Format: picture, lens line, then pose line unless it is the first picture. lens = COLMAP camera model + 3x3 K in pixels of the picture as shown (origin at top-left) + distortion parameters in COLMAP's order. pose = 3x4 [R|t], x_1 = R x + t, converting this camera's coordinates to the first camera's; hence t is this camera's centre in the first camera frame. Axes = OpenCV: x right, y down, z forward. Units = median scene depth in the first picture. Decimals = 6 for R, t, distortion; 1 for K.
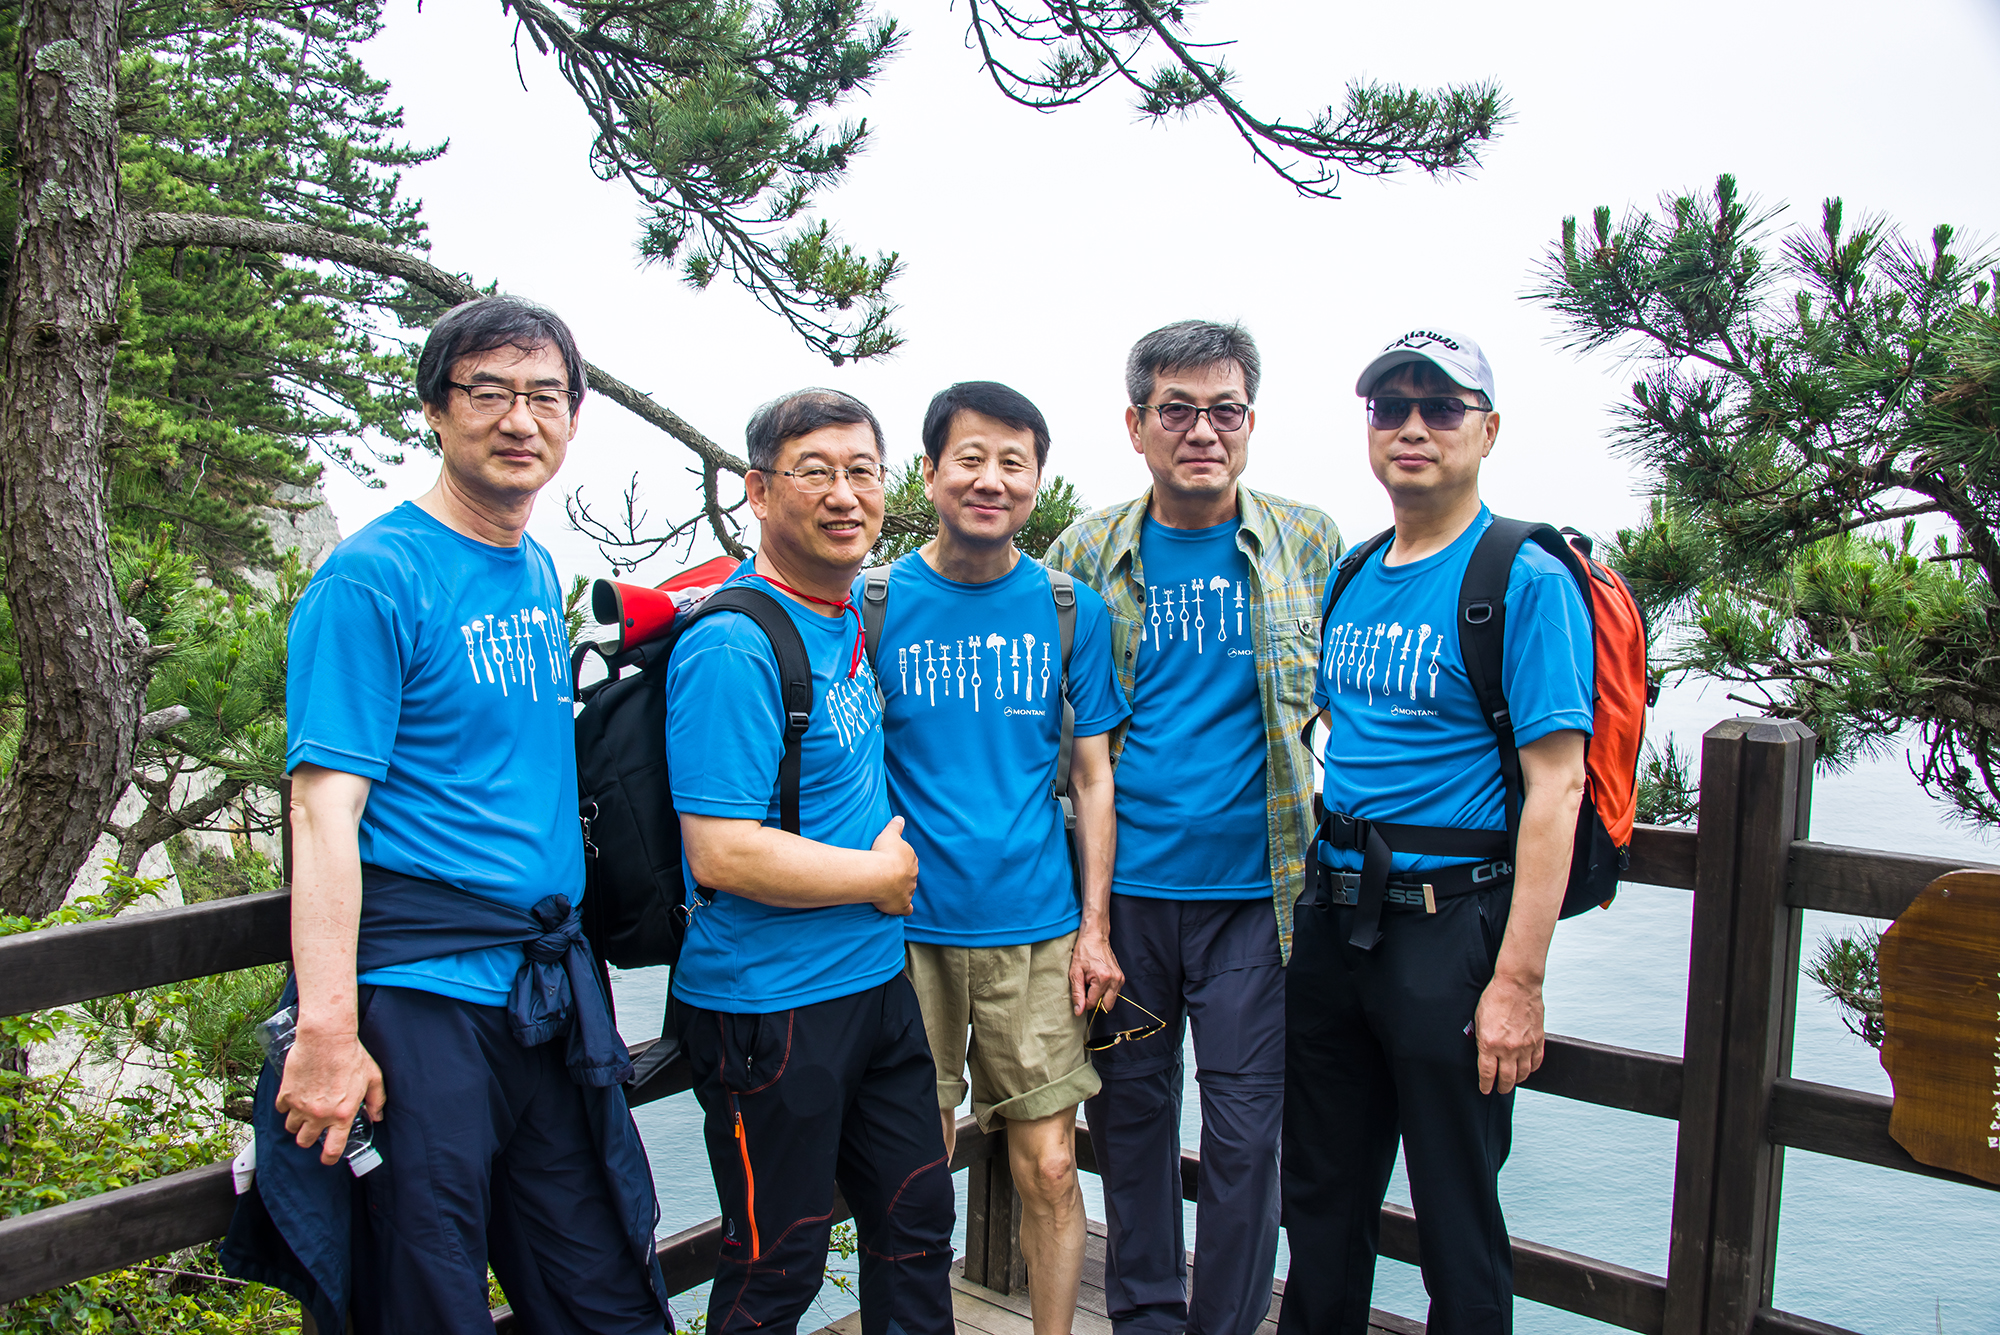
lens RADIAL K [[1739.1, 0, 1000.7], [0, 1739.1, 680.2], [0, 0, 1]] dist [-0.107352, 0.119232]
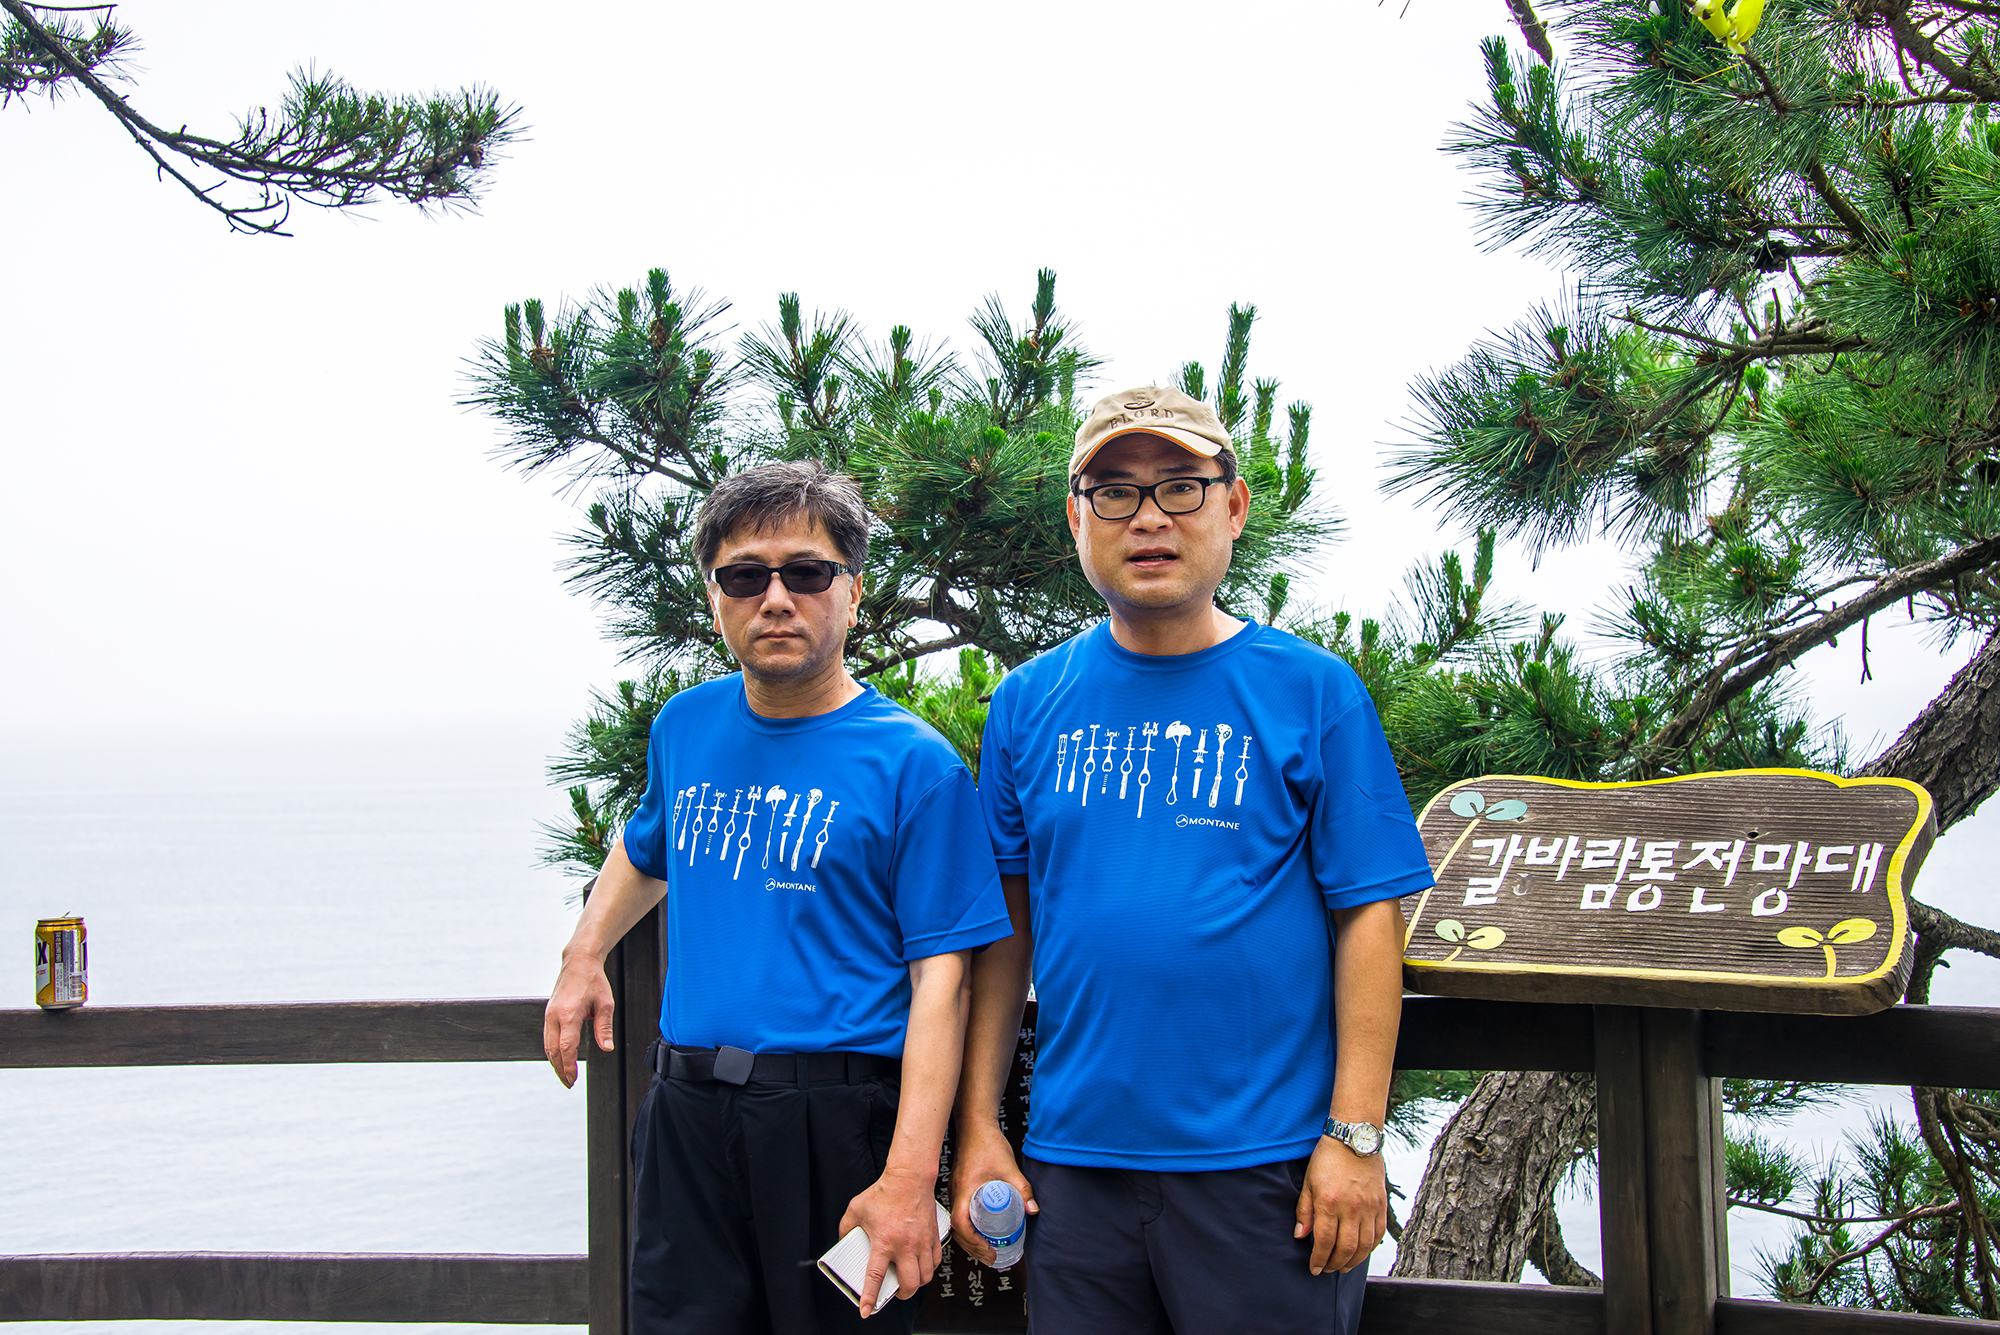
lens RADIAL K [[3408.3, 0, 1007.4], [0, 3408.3, 687.2], [0, 0, 1]] dist [0.343624, 0.798199]
pose [[0.950845, -0.035068, 0.307675, 0.032280], [0.064998, 0.994035, -0.087572, 0.060046], [-0.302769, 0.103266, 0.947453, -0.509215]]
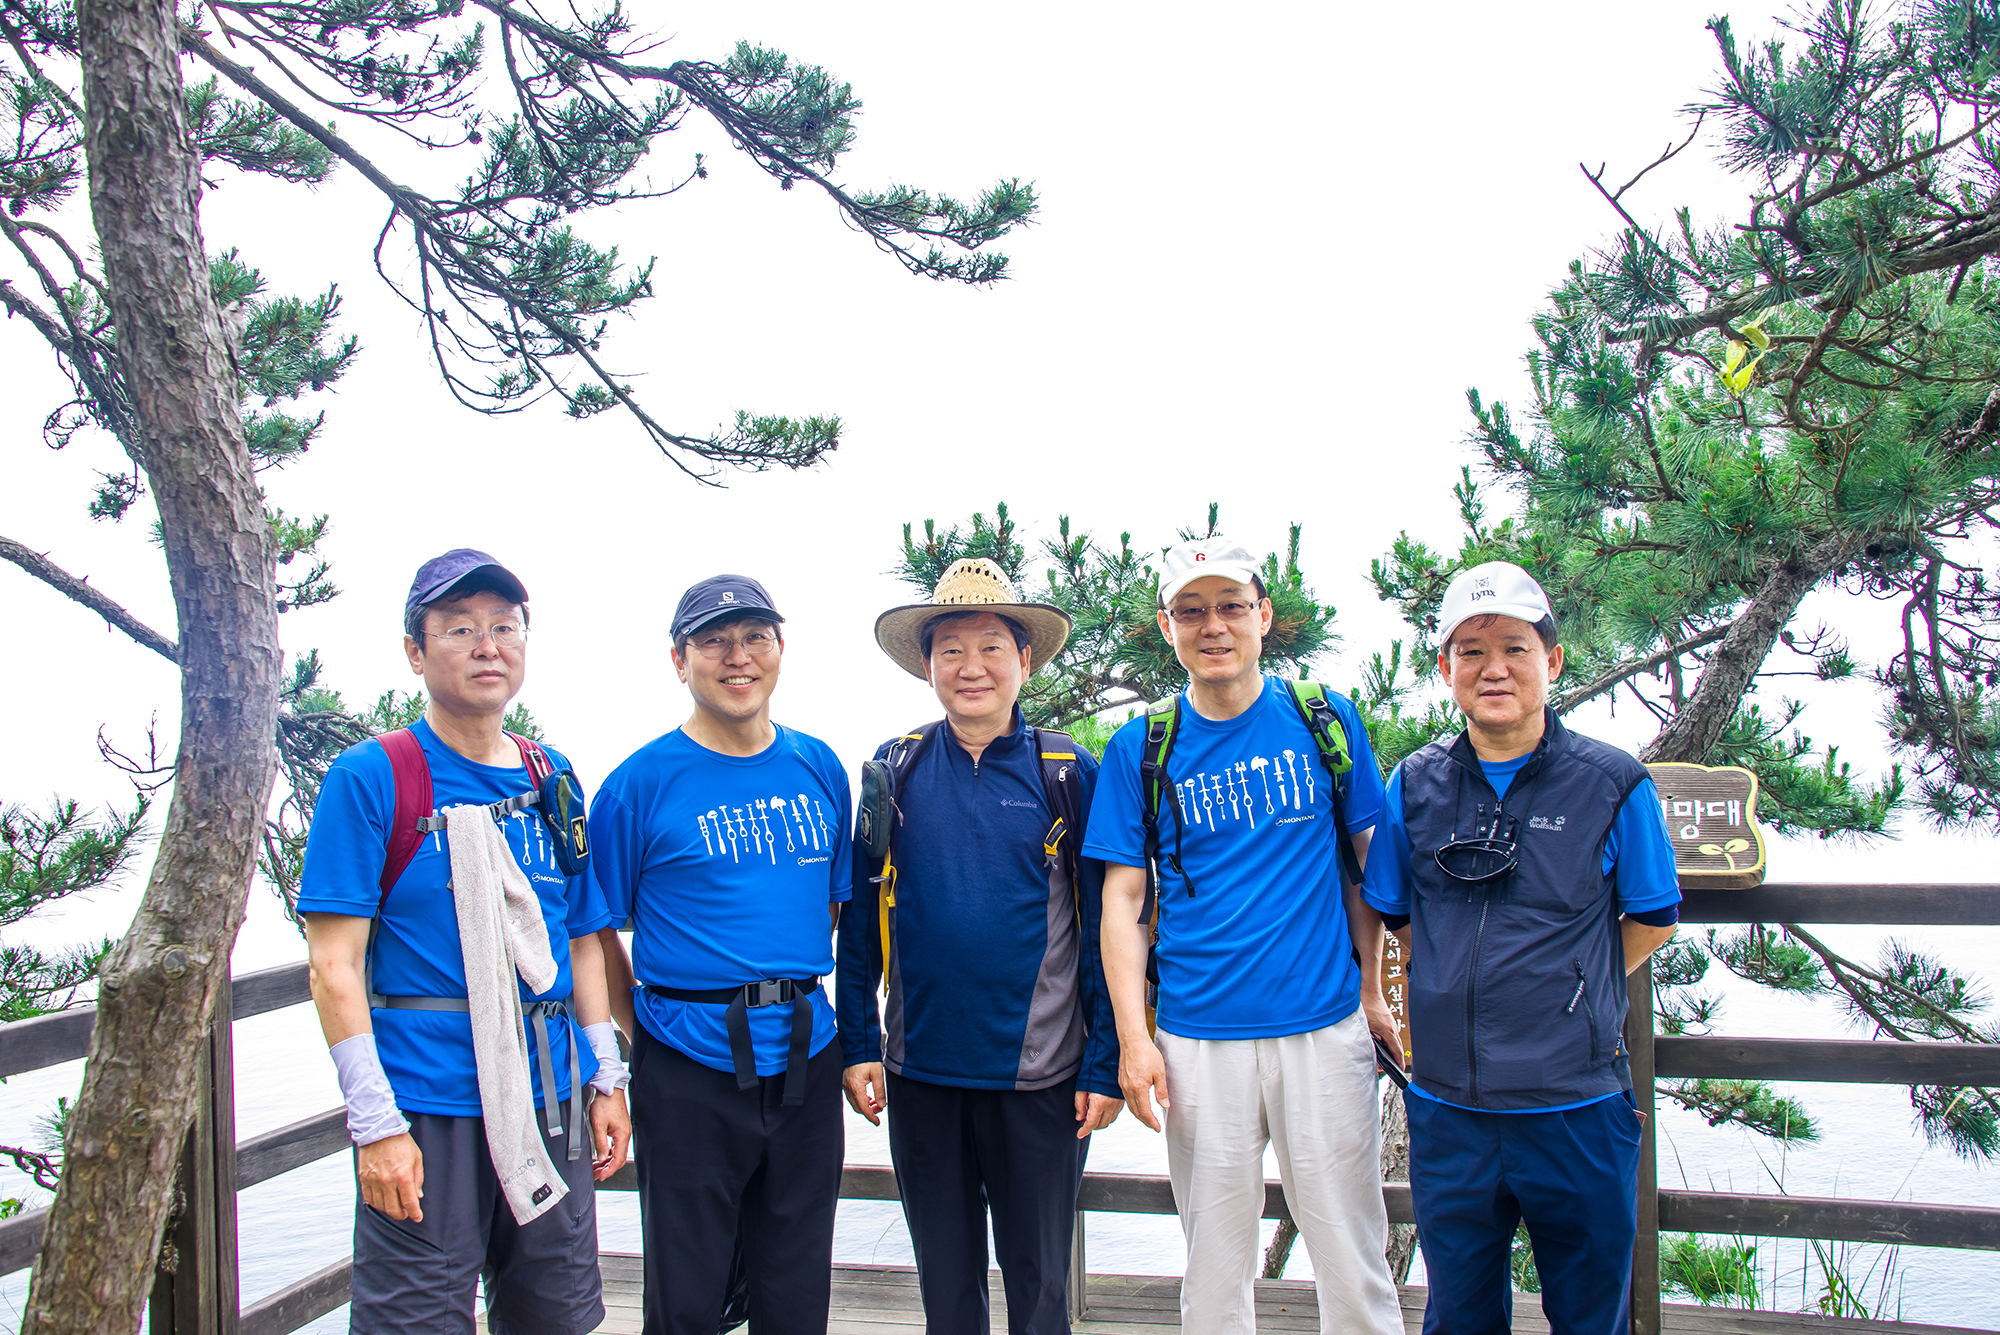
lens RADIAL K [[1792.3, 0, 1003.5], [0, 1792.3, 681.9], [0, 0, 1]] dist [-0.095813, 0.148359]
pose [[0.920921, -0.030993, 0.388515, -0.176112], [0.078453, 0.991171, -0.106892, 0.041769], [-0.381772, 0.128919, 0.915221, -0.394147]]
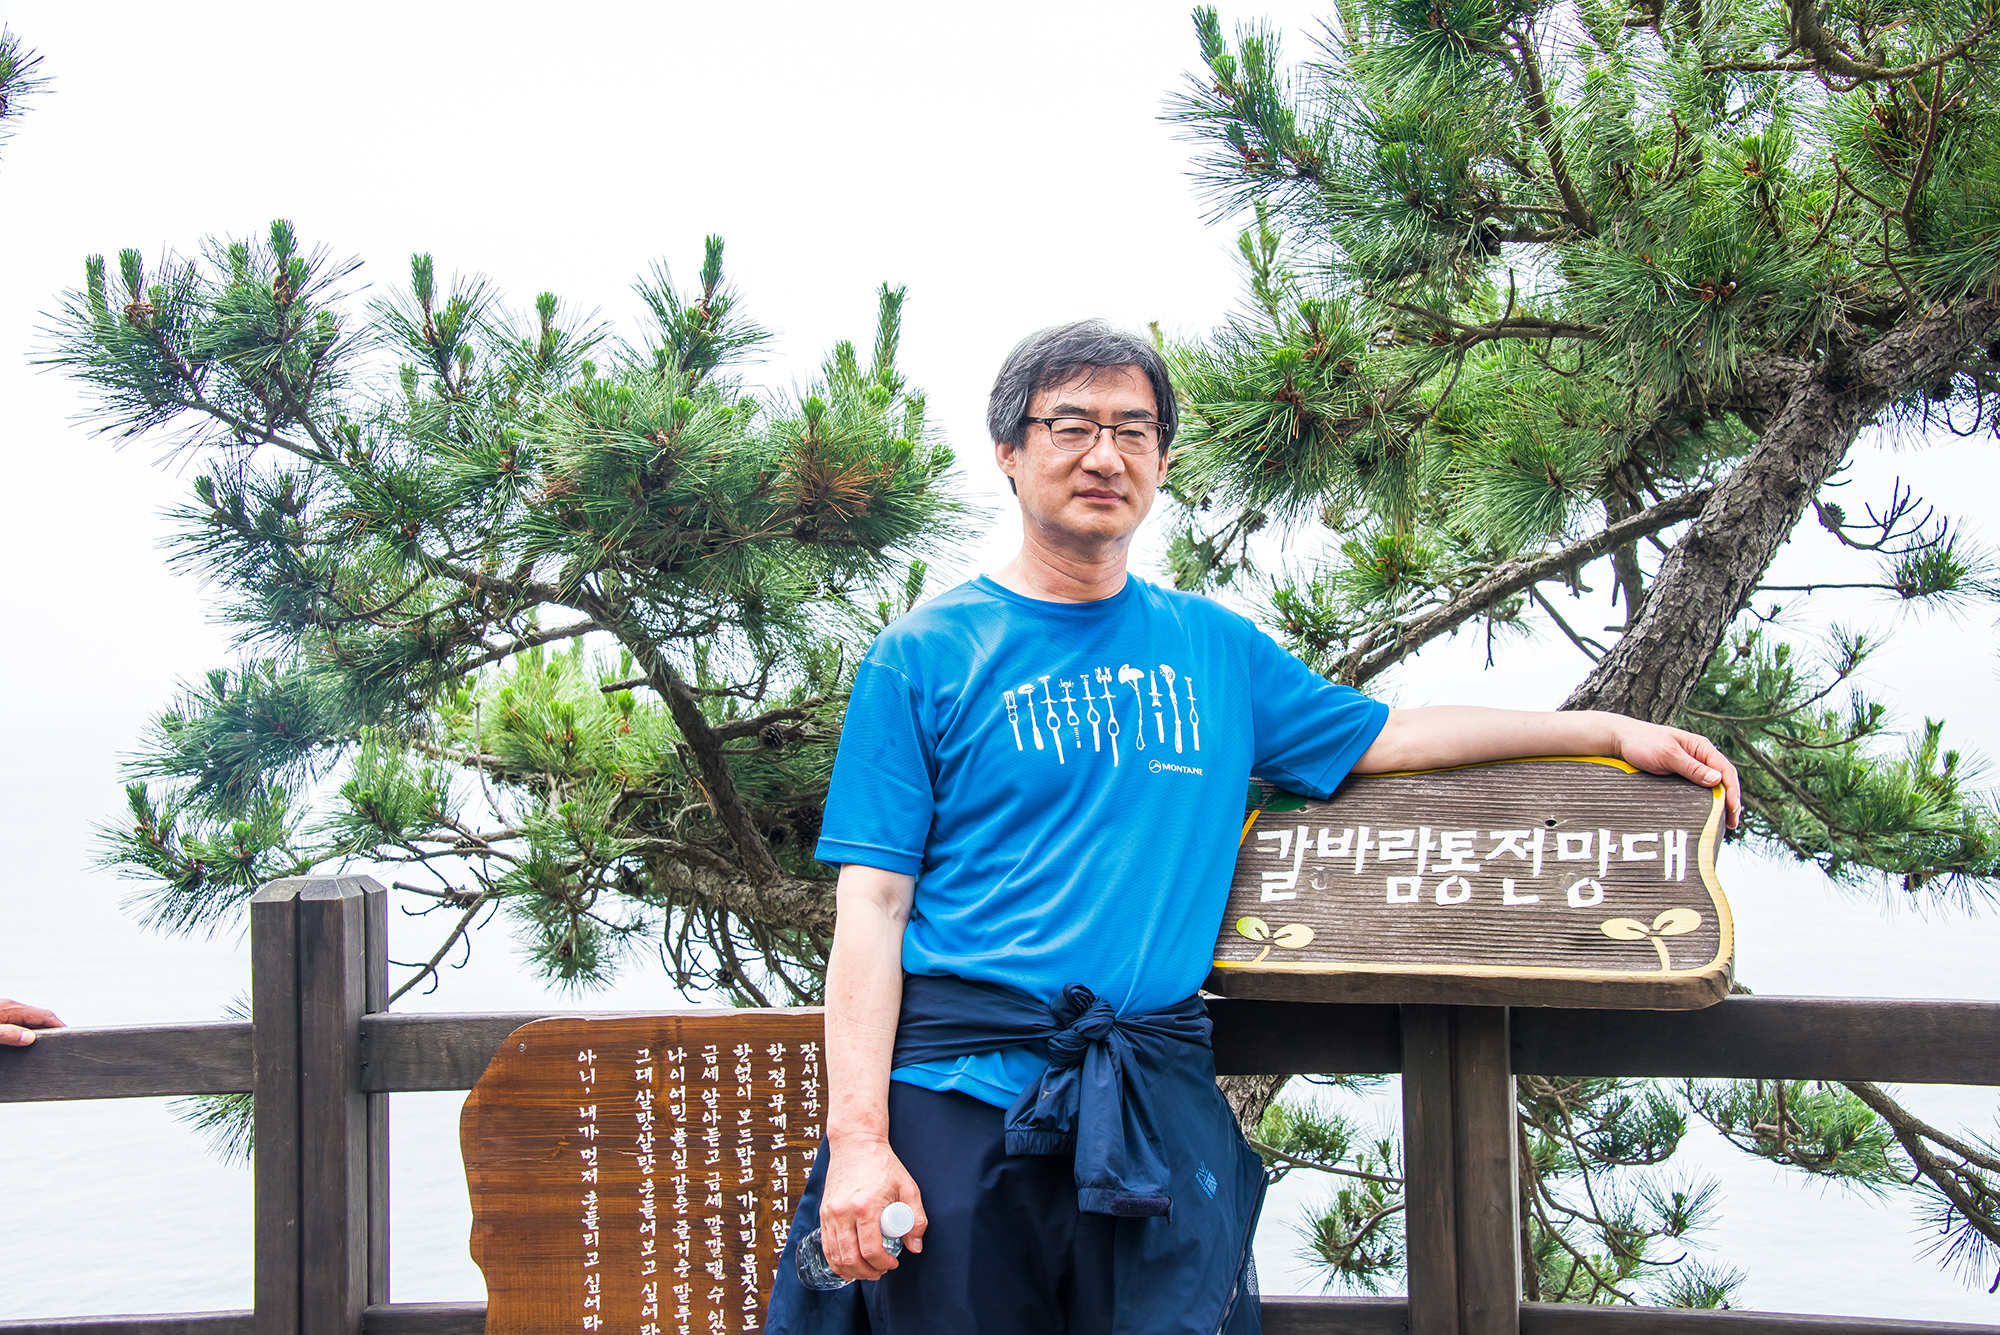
lens RADIAL K [[2991.1, 0, 1001.0], [0, 2991.1, 686.5], [0, 0, 1]] dist [0.236014, 0.509155]
pose [[0.862930, -0.038290, 0.503871, -0.011842], [0.085022, 0.993912, -0.070078, 0.037343], [-0.498120, 0.103313, 0.860931, -0.279386]]
